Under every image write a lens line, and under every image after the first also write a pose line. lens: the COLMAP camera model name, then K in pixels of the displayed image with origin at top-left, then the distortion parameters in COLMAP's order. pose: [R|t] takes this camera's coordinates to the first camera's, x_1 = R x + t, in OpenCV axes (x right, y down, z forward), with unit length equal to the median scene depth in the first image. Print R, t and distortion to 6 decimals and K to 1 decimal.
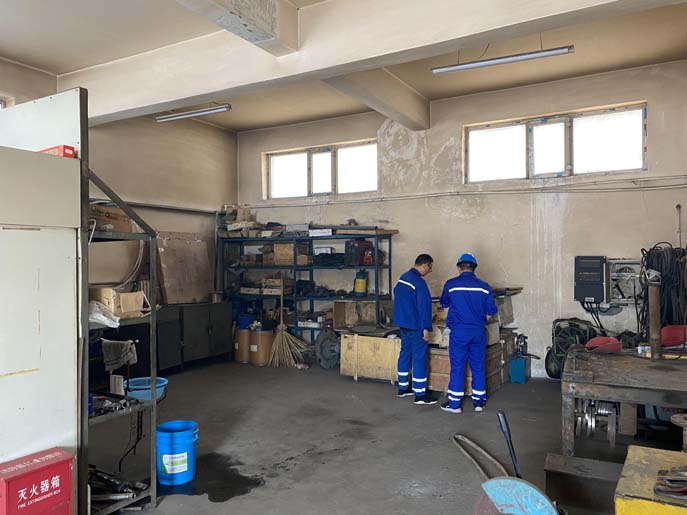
lens RADIAL K [[527.2, 0, 343.4], [0, 527.2, 255.2], [0, 0, 1]] dist [-0.000562, -0.006091]
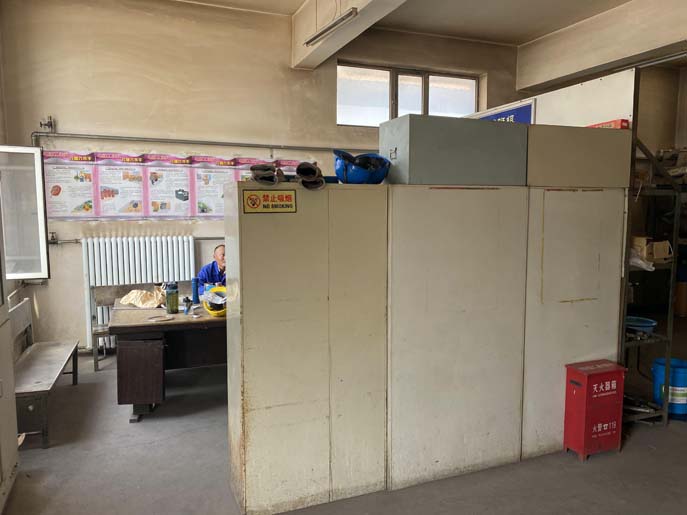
lens RADIAL K [[527.2, 0, 342.8], [0, 527.2, 264.7], [0, 0, 1]] dist [-0.000562, -0.006091]
pose [[0.776920, 0.059730, -0.626760, -0.233433], [0.014787, 0.993484, 0.113009, -0.021221], [0.629426, -0.097067, 0.770974, -0.355984]]
